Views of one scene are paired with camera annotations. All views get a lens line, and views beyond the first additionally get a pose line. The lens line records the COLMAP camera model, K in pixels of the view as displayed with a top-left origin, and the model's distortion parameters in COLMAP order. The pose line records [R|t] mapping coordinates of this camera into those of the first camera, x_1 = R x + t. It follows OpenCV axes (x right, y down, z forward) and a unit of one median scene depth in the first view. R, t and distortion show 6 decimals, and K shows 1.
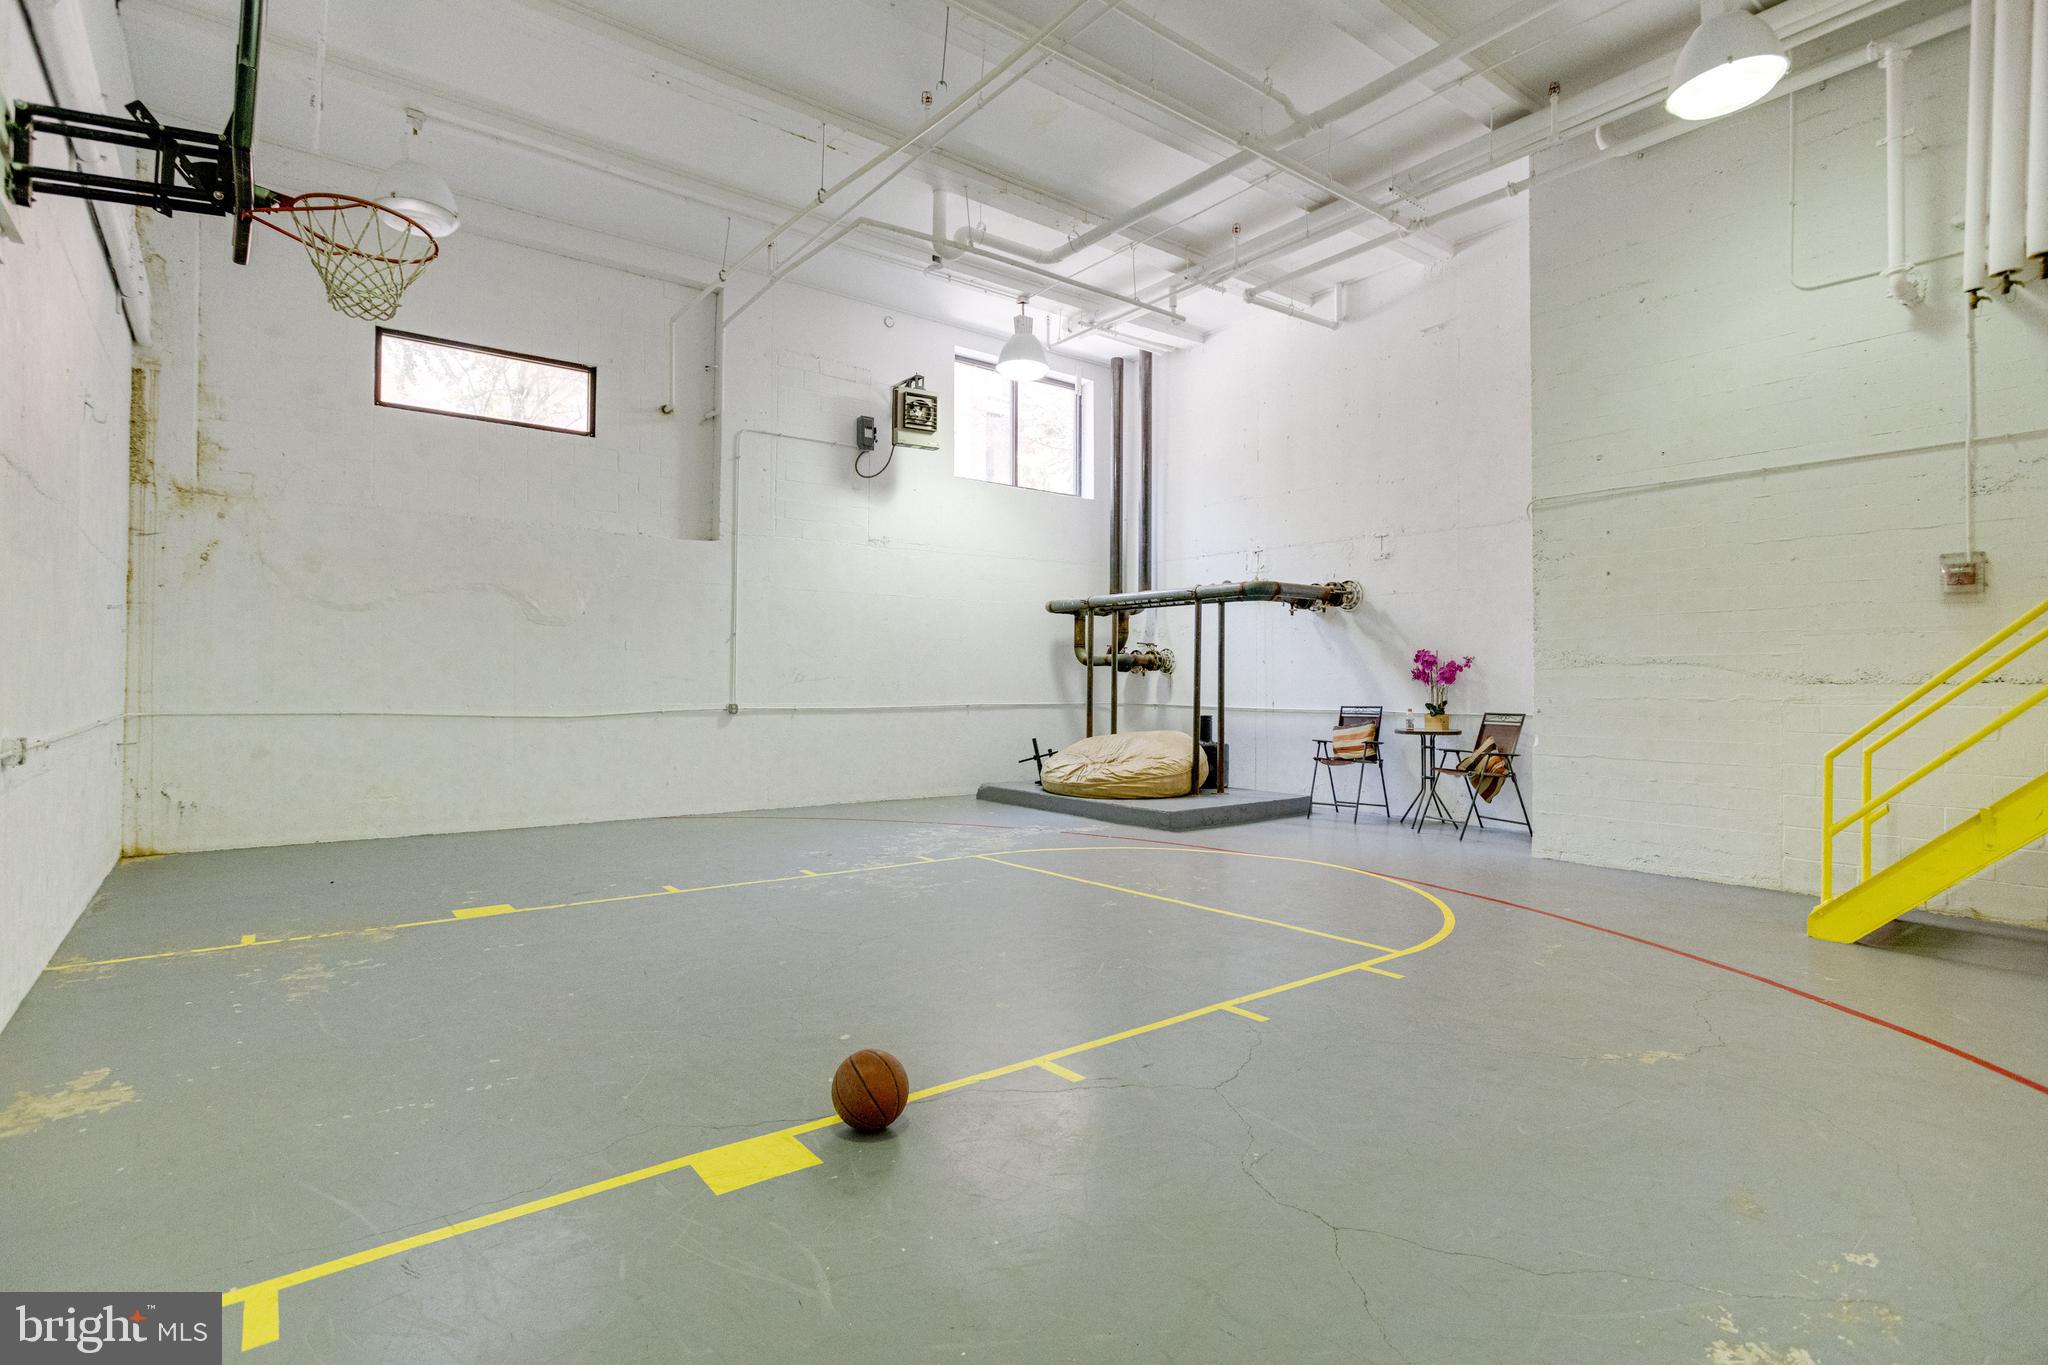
lens RADIAL K [[988.8, 0, 1019.6], [0, 988.8, 678.8], [0, 0, 1]] dist [-0.025955, 0.005415]
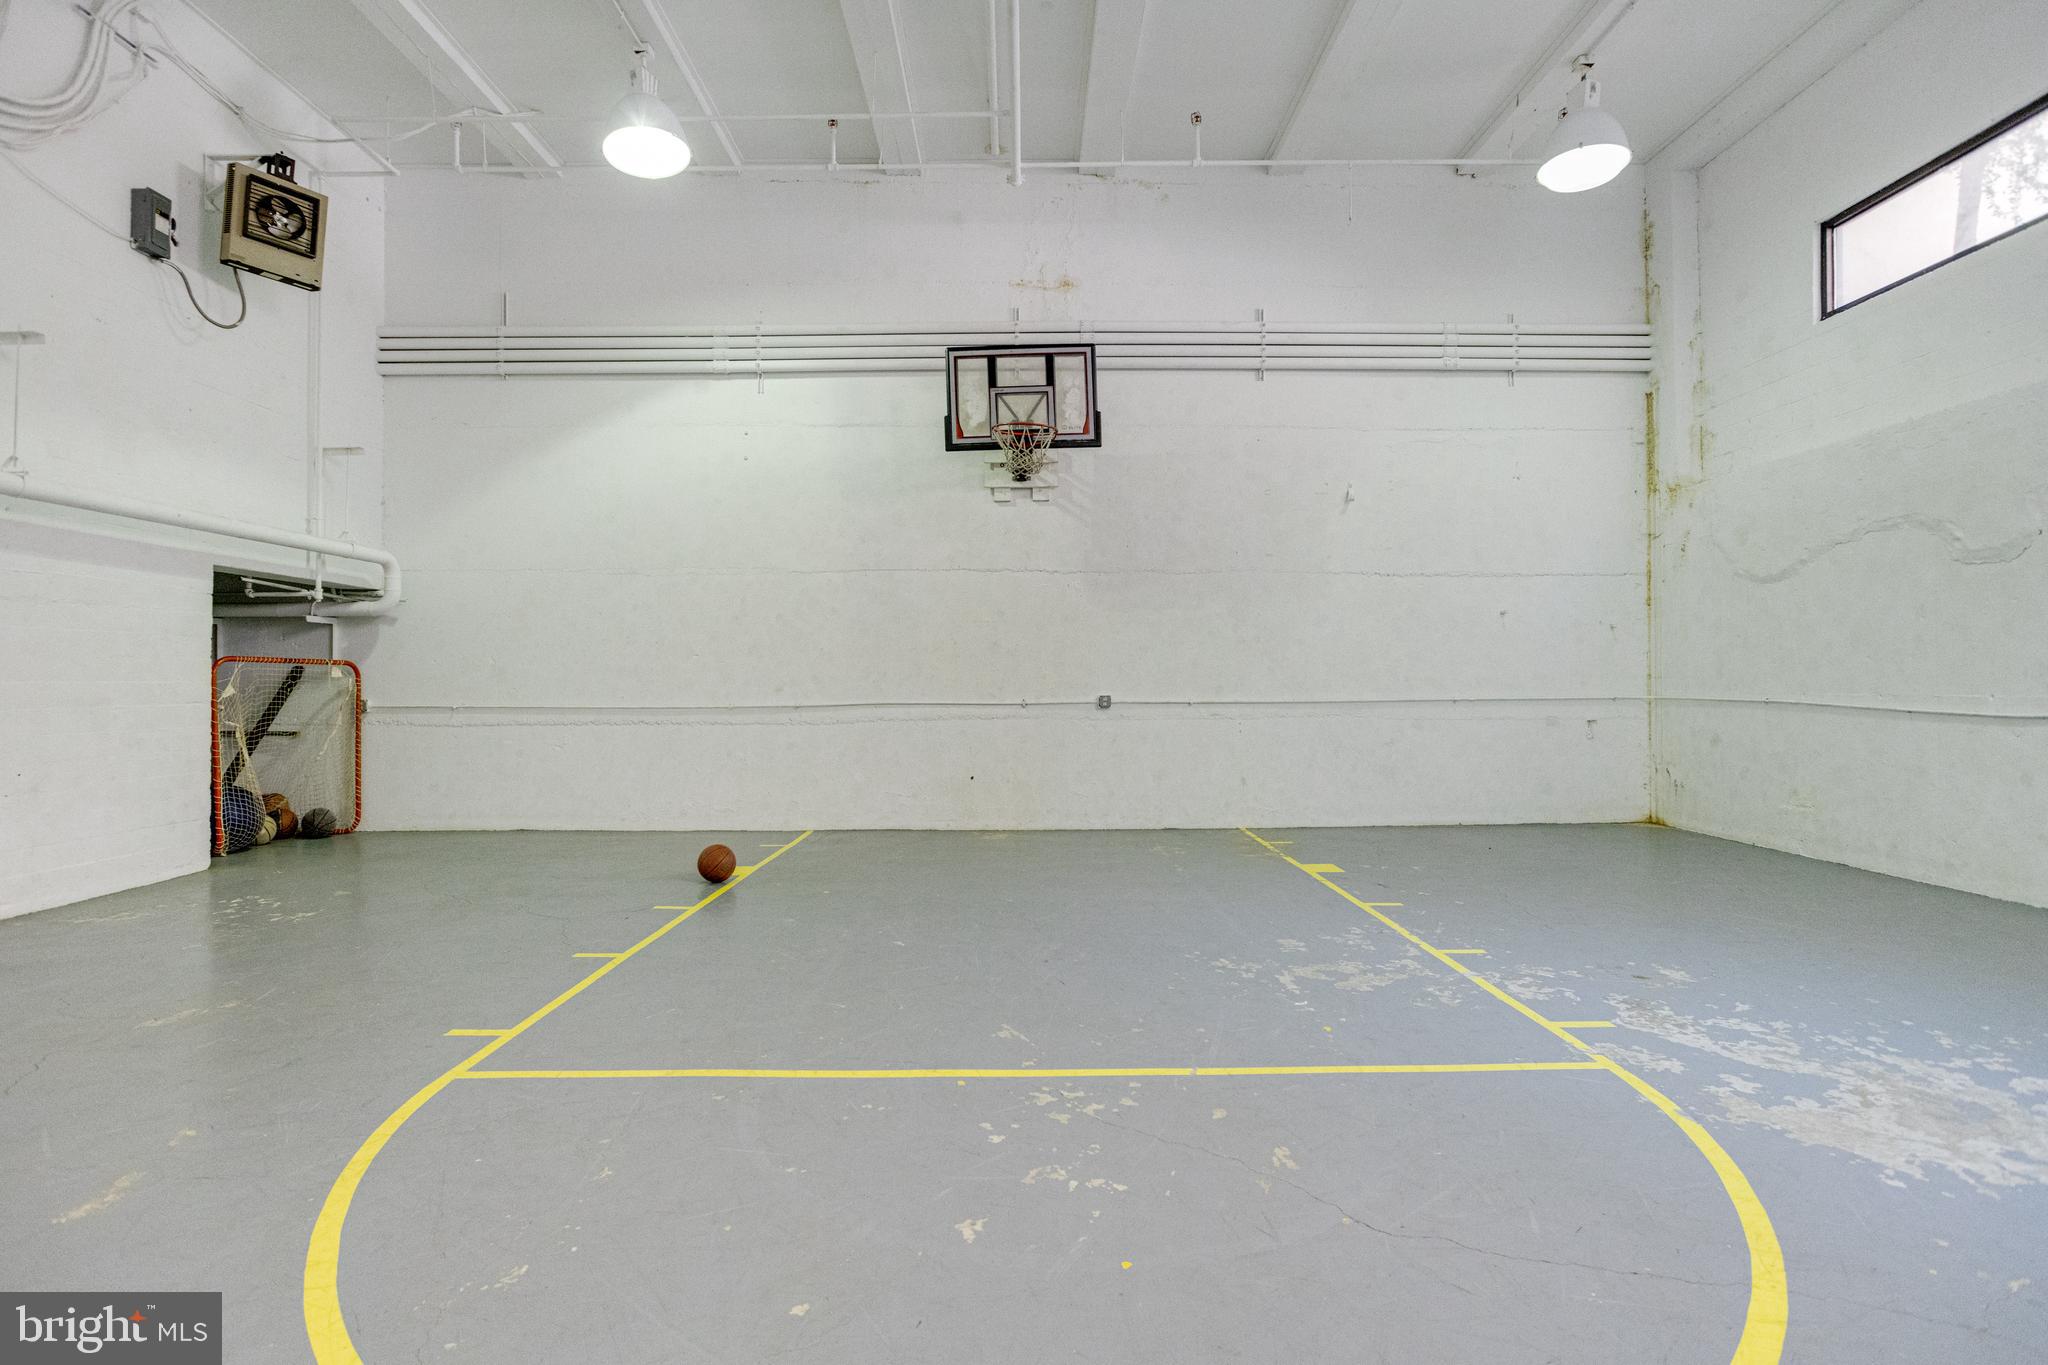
lens RADIAL K [[988.8, 0, 1022.8], [0, 988.8, 692.2], [0, 0, 1]] dist [-0.025955, 0.005415]
pose [[-0.617311, 0.001520, -0.786718, 0.436662], [0.003569, 0.999993, -0.000869, 0.028230], [0.786711, -0.003344, -0.617313, 1.117980]]
